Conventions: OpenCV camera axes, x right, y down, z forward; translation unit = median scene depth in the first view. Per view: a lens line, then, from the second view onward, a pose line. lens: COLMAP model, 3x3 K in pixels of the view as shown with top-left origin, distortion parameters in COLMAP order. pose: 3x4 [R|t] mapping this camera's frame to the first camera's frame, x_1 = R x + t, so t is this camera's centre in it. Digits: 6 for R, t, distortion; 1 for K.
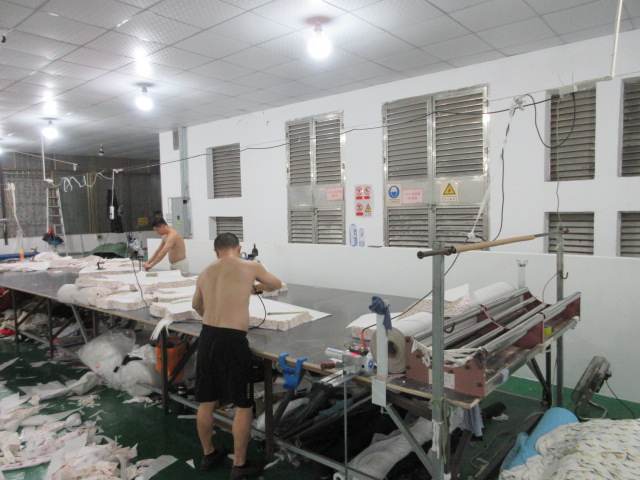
lens RADIAL K [[481.3, 0, 321.0], [0, 481.3, 235.5], [0, 0, 1]] dist [0.004952, 0.010170]
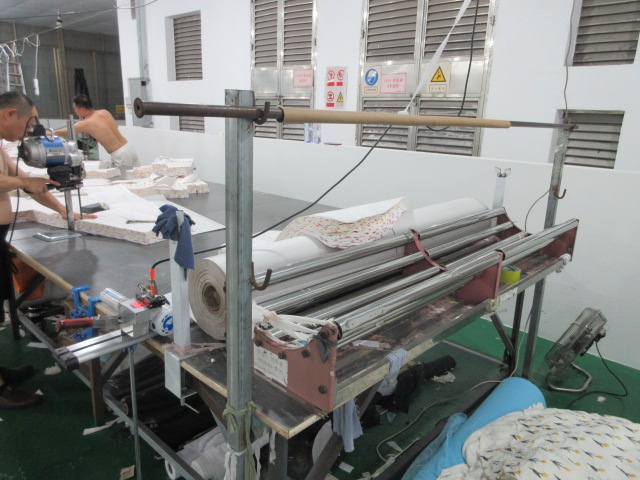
lens RADIAL K [[481.3, 0, 321.0], [0, 481.3, 235.5], [0, 0, 1]] dist [0.004952, 0.010170]
pose [[0.997396, 0.065557, -0.030056, 0.186418], [-0.058633, 0.979775, 0.191321, 0.029642], [0.041990, -0.189060, 0.981067, 0.298040]]
